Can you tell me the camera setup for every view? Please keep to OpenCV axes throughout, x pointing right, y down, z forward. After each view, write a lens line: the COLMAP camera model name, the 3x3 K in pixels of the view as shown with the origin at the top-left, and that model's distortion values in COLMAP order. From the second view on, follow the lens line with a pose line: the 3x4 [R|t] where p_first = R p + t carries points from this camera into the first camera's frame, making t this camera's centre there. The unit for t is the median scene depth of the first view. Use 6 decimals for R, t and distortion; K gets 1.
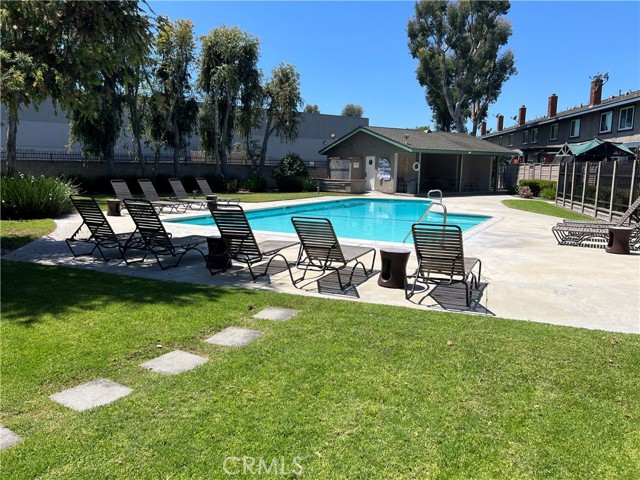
lens RADIAL K [[492.8, 0, 316.1], [0, 492.8, 236.9], [0, 0, 1]] dist [0.060151, -0.071045]
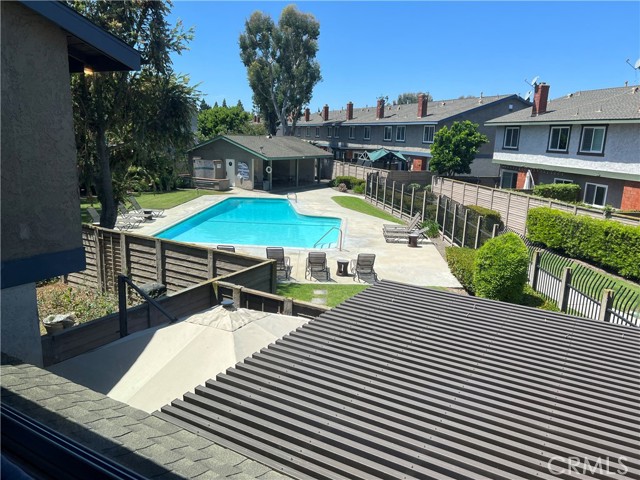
lens RADIAL K [[492.8, 0, 321.6], [0, 492.8, 242.7], [0, 0, 1]] dist [0.060151, -0.071045]
pose [[0.912742, -0.074032, 0.401773, -0.185329], [0.037722, 0.994515, 0.097557, -0.061934], [-0.406792, -0.073889, 0.910528, -0.238476]]
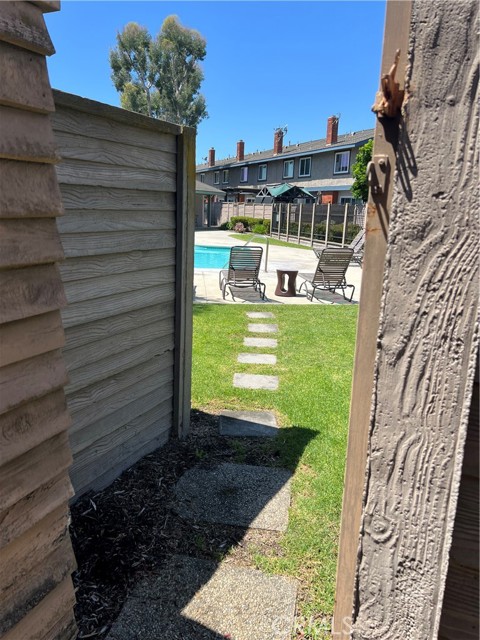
lens RADIAL K [[492.8, 0, 233.2], [0, 492.8, 322.4], [0, 0, 1]] dist [0.060151, -0.071045]
pose [[0.884125, -0.091777, 0.458149, -0.127962], [0.045760, 0.992814, 0.110575, 0.002627], [-0.465005, -0.076797, 0.881971, -0.035169]]
